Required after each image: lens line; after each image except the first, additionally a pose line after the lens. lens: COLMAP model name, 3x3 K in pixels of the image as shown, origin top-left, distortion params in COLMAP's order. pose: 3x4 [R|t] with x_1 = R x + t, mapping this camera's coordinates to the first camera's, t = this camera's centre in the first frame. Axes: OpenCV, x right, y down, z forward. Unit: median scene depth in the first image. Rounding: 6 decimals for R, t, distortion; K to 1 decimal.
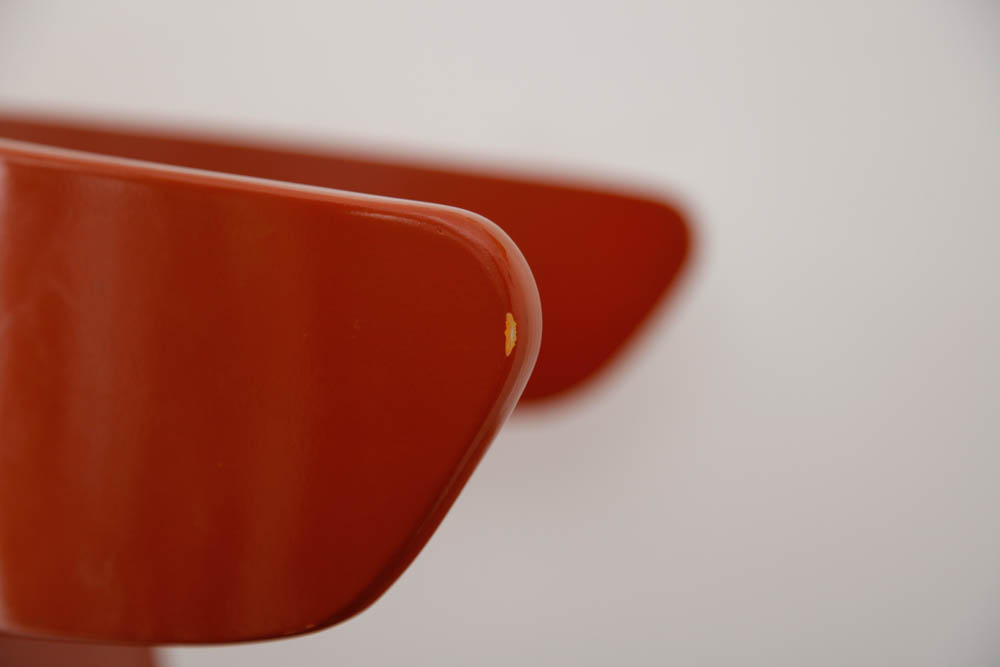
lens RADIAL K [[2444.6, 0, 500.0], [0, 2444.6, 333.5], [0, 0, 1]] dist [-0.057402, -0.120559]
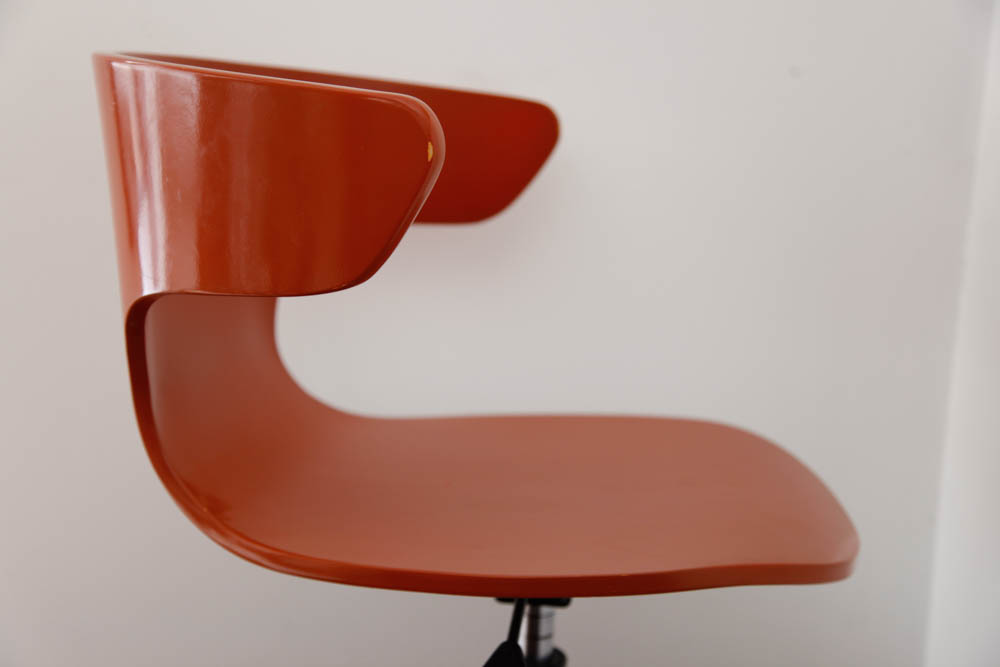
lens RADIAL K [[1596.6, 0, 500.0], [0, 1596.6, 333.5], [0, 0, 1]] dist [-0.012005, -0.006072]
pose [[0.998039, -0.024910, 0.057434, -0.020069], [0.018996, 0.994674, 0.101306, 0.018725], [-0.059651, -0.100016, 0.993196, -0.458910]]
